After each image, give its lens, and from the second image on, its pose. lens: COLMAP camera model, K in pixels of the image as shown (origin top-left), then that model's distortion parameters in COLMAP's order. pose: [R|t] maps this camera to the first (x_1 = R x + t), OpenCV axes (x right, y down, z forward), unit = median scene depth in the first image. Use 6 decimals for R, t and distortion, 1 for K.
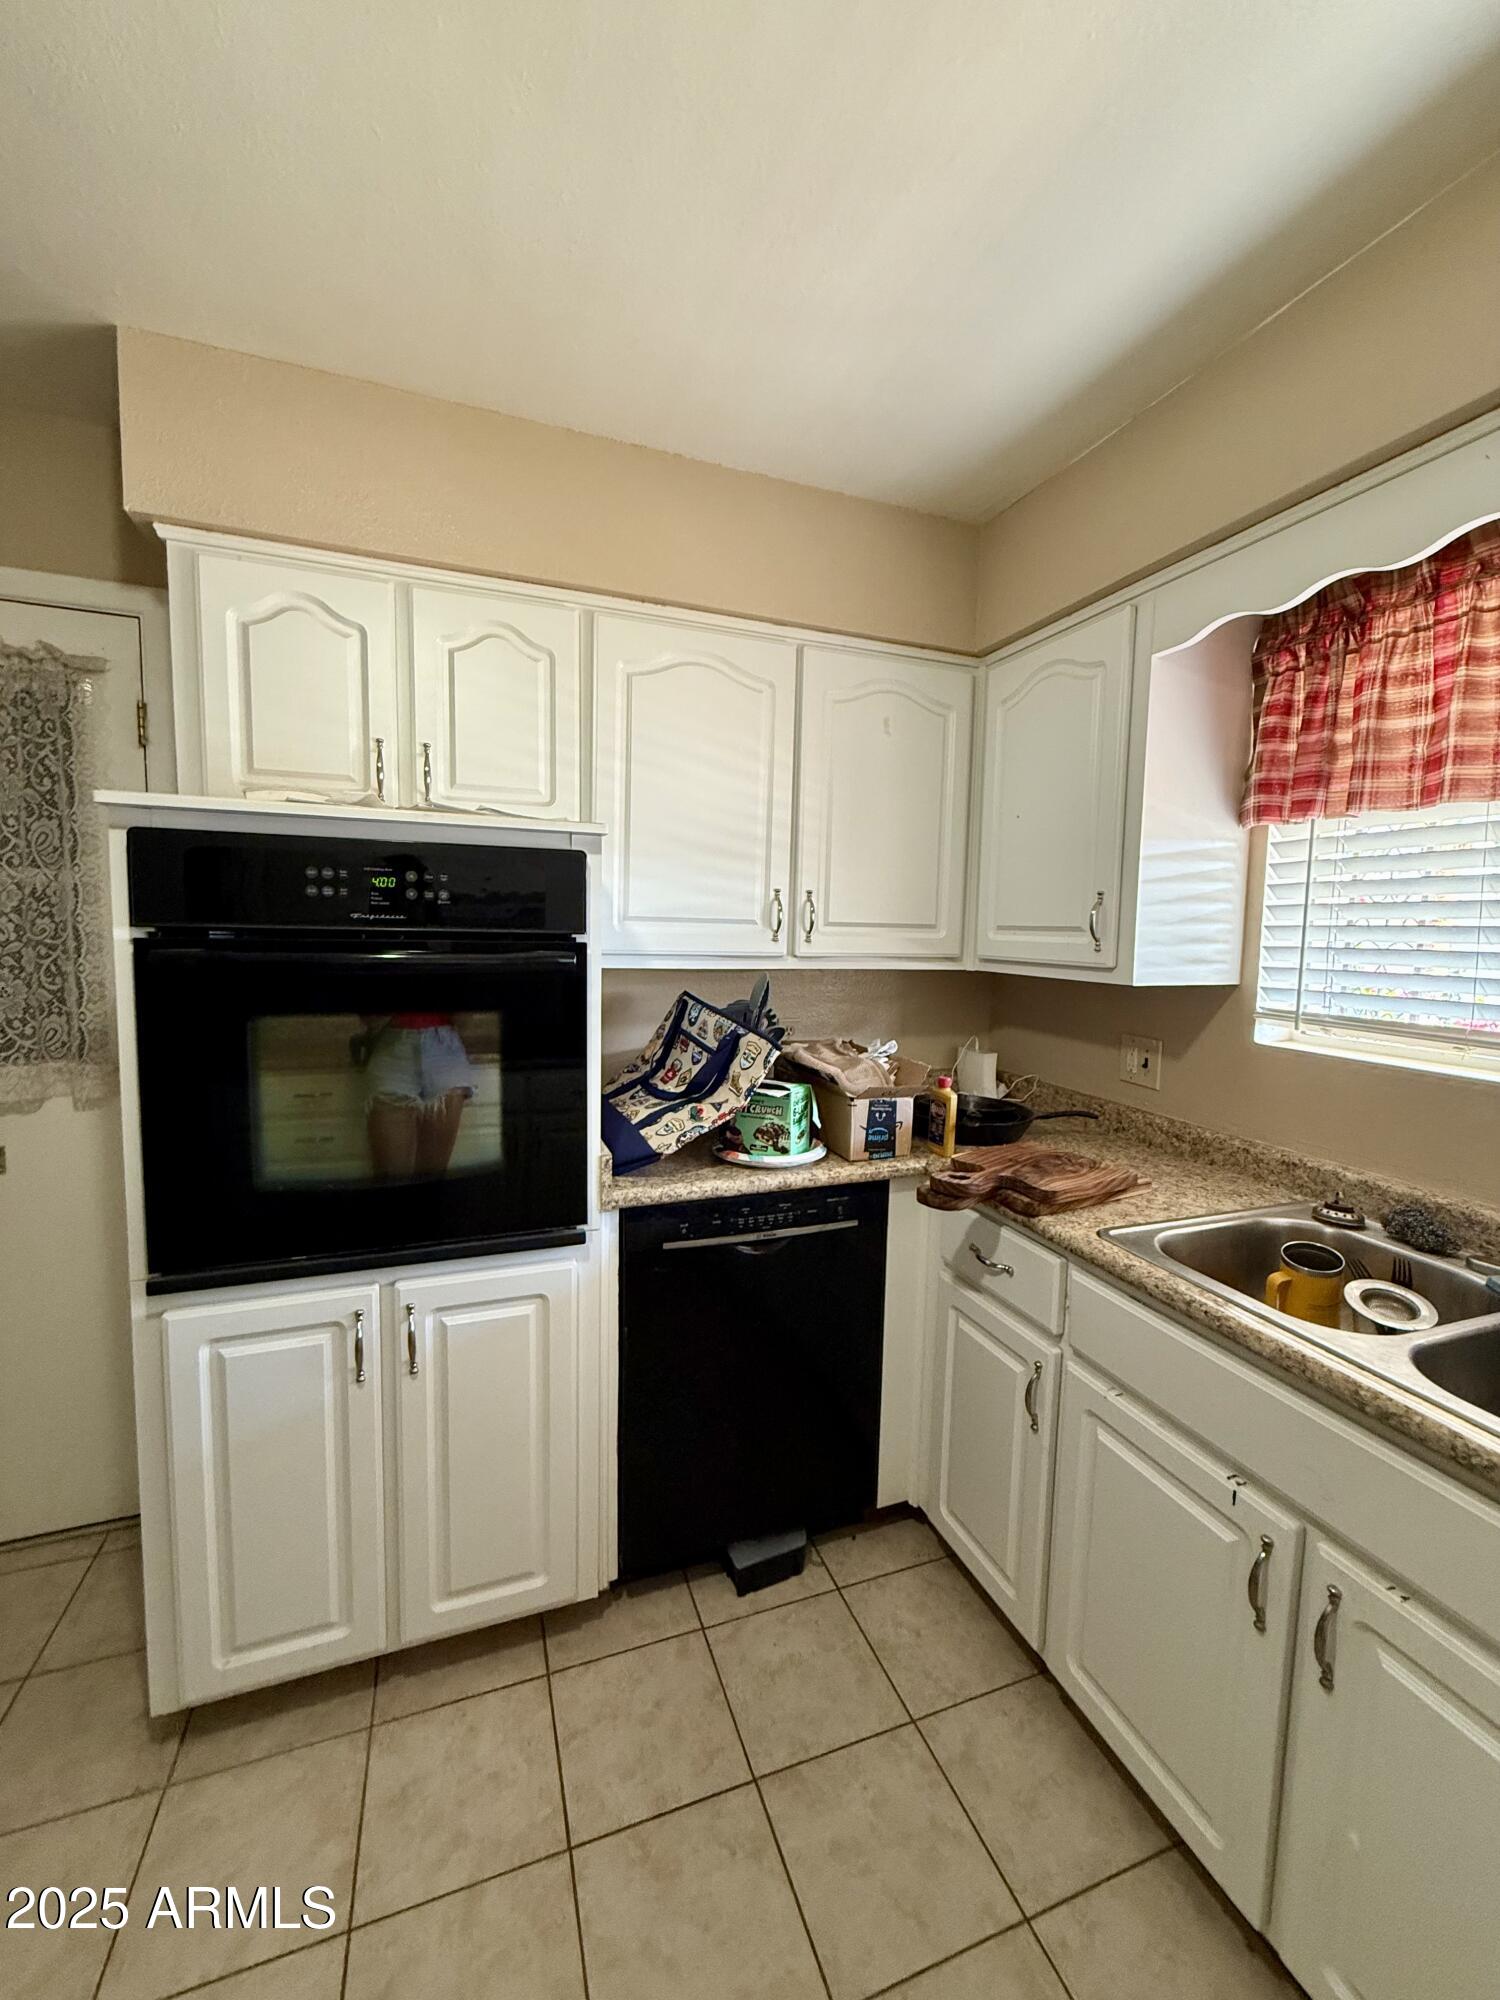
lens RADIAL K [[803.5, 0, 750.0], [0, 803.5, 1000.0], [0, 0, 1]] dist [0.005576, -0.000006]
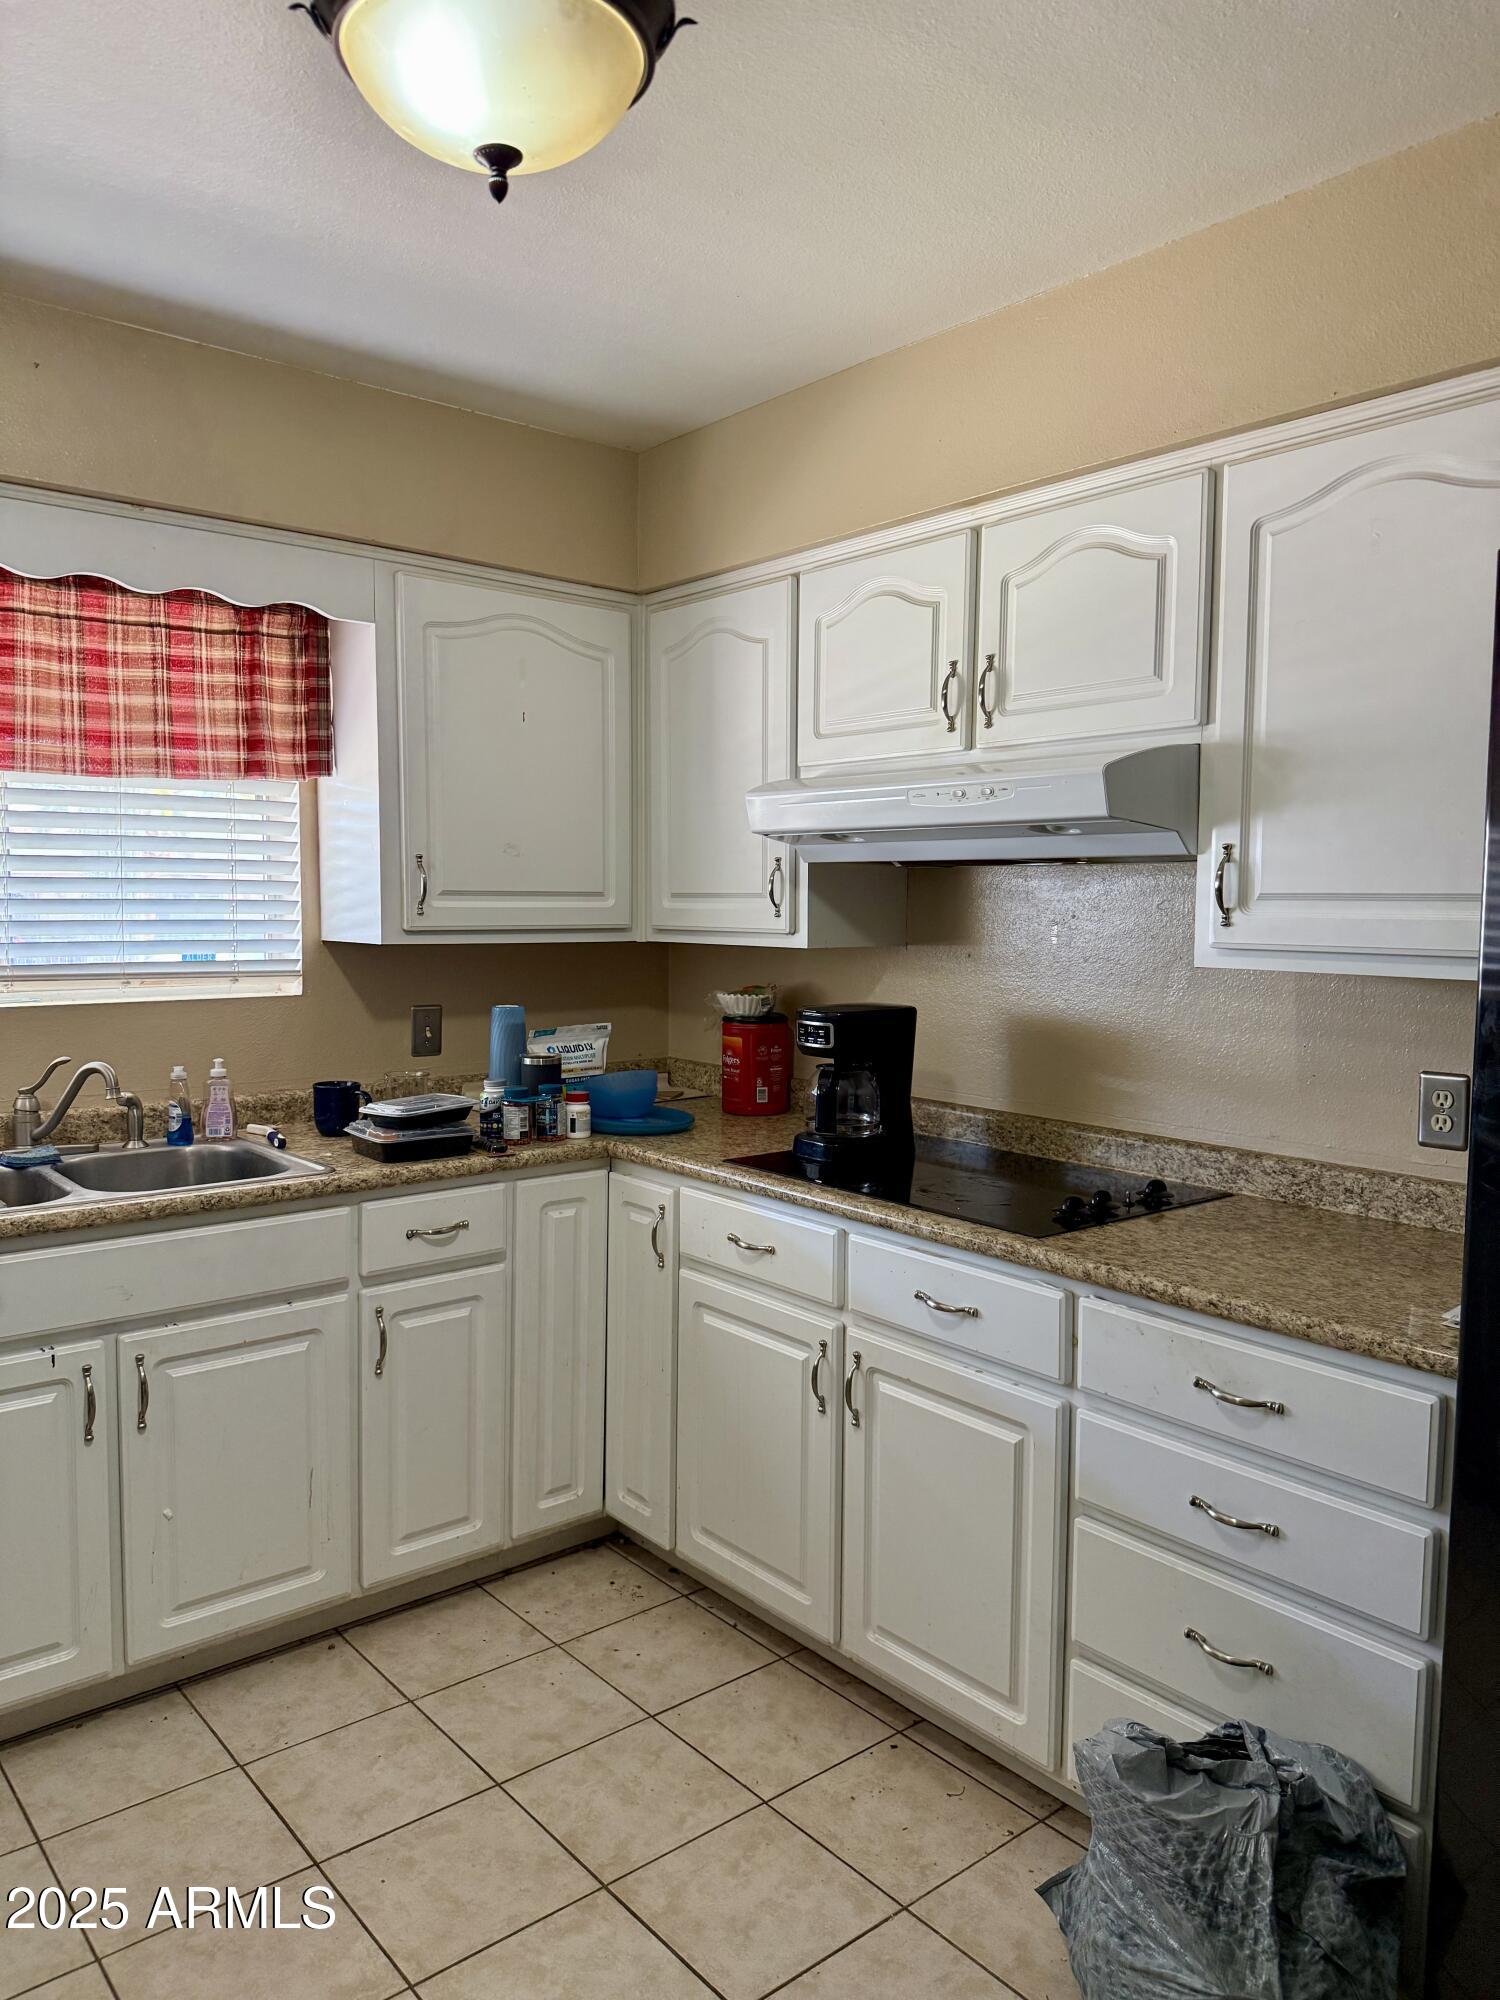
lens RADIAL K [[1420.9, 0, 757.9], [0, 1420.9, 1018.6], [0, 0, 1]] dist [0.153372, -0.269075]
pose [[-0.333889, -0.101223, 0.937162, -1.291571], [0.080674, 0.987501, 0.135403, -0.065045], [-0.939154, 0.120814, -0.321549, 0.498118]]
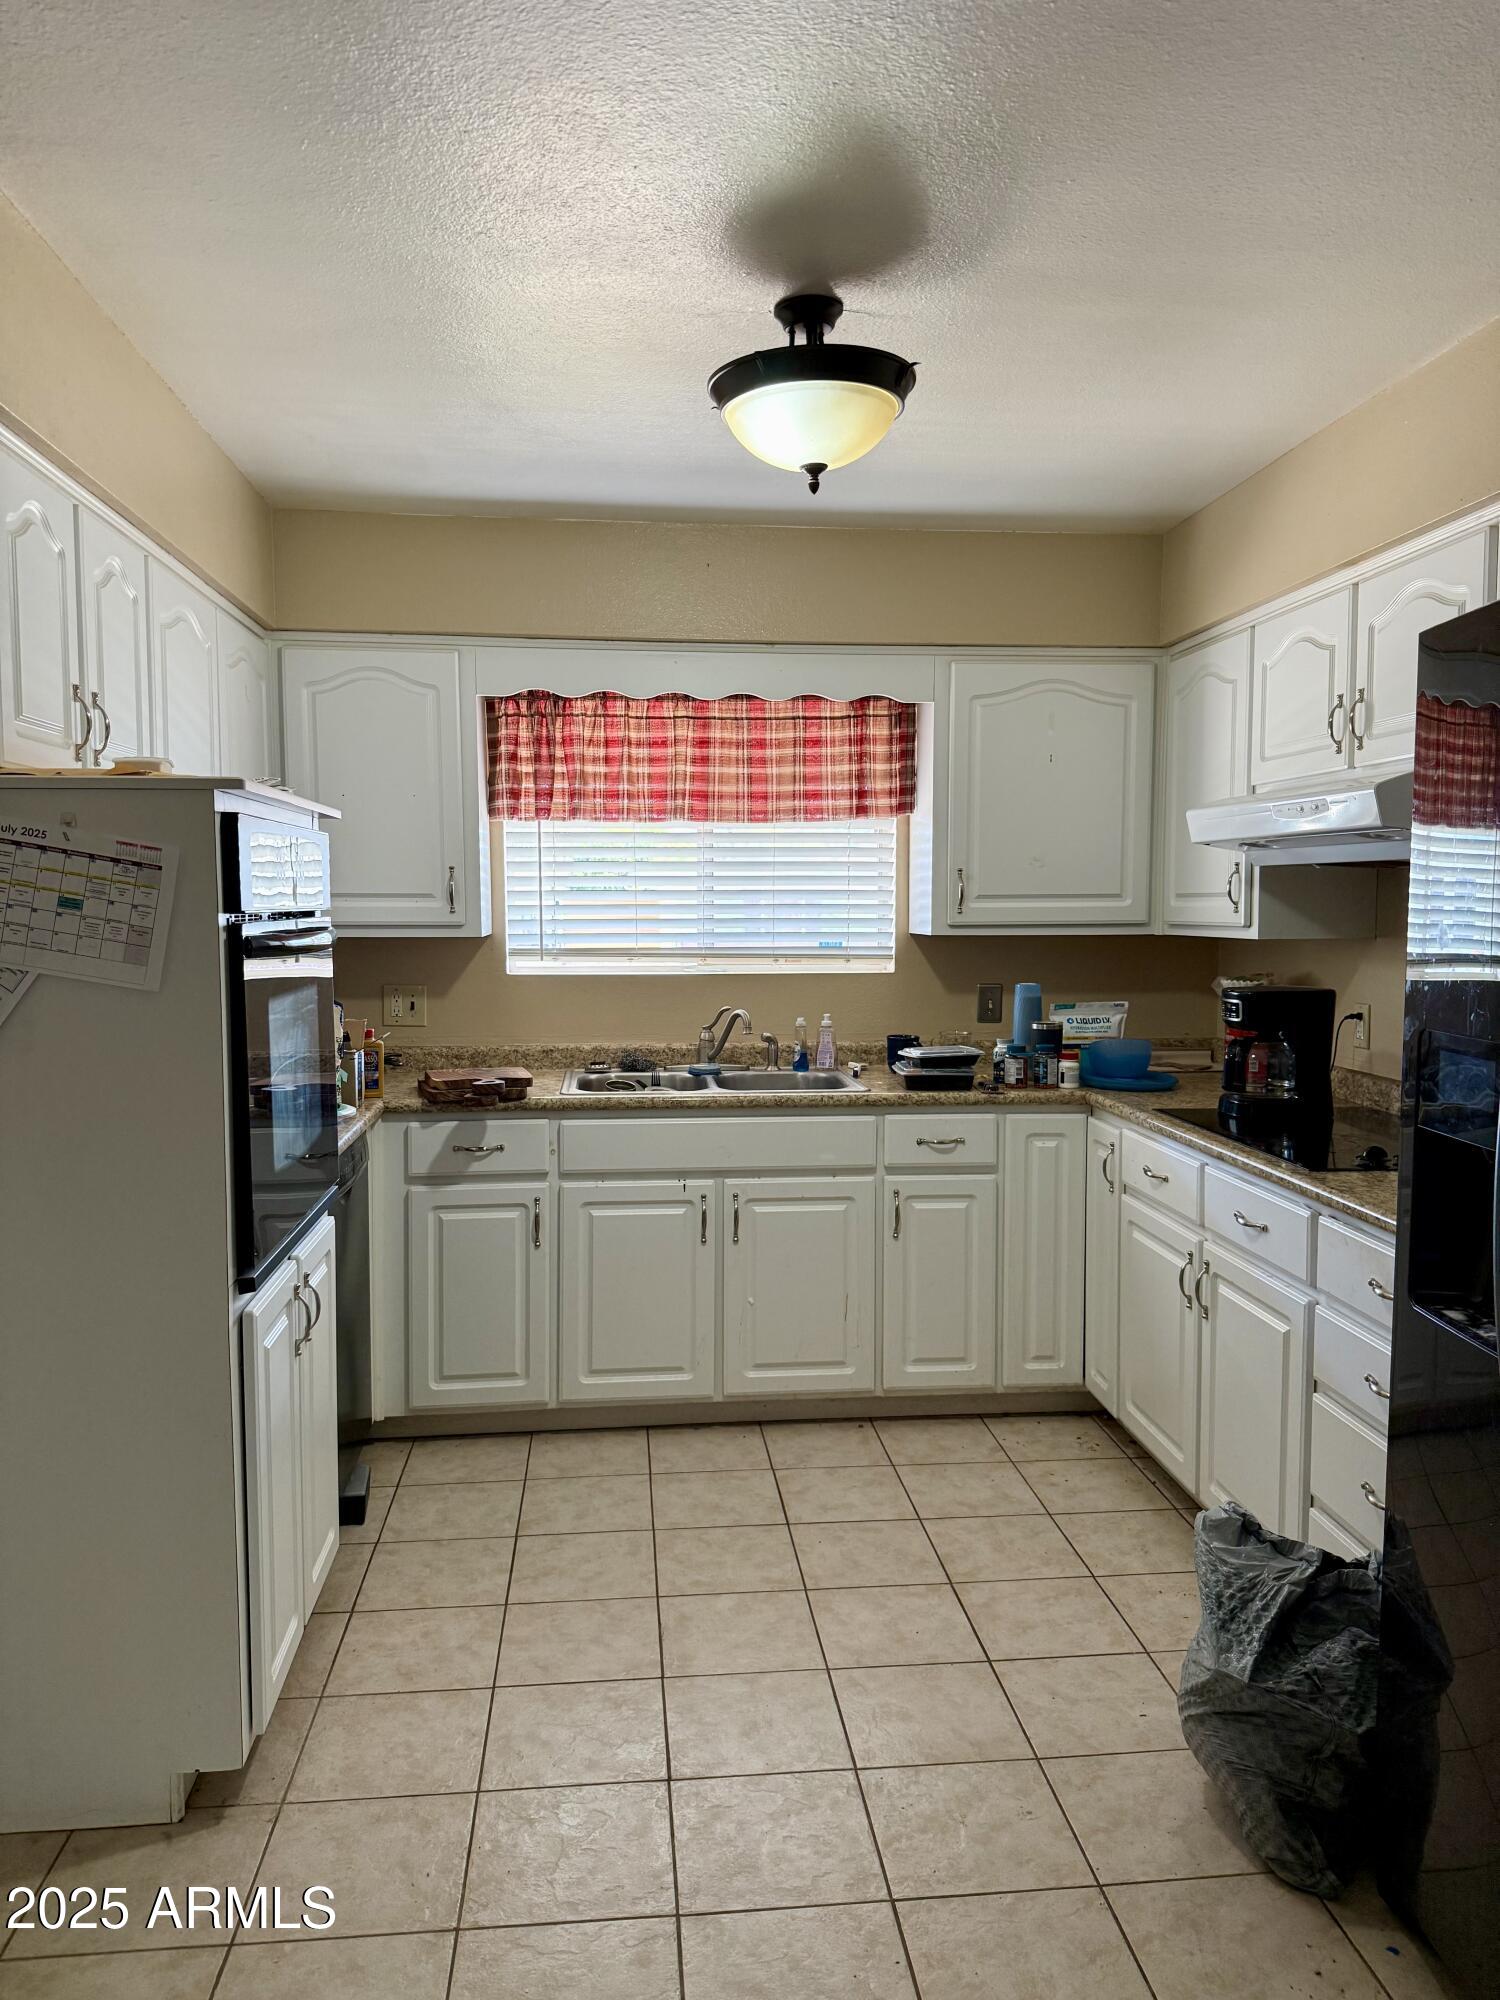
lens RADIAL K [[1420.9, 0, 757.9], [0, 1420.9, 1018.6], [0, 0, 1]] dist [0.153372, -0.269075]
pose [[0.246785, -0.097630, 0.964140, -1.974908], [0.100165, 0.992153, 0.074828, -0.014950], [-0.963880, 0.078106, 0.254628, -0.048882]]
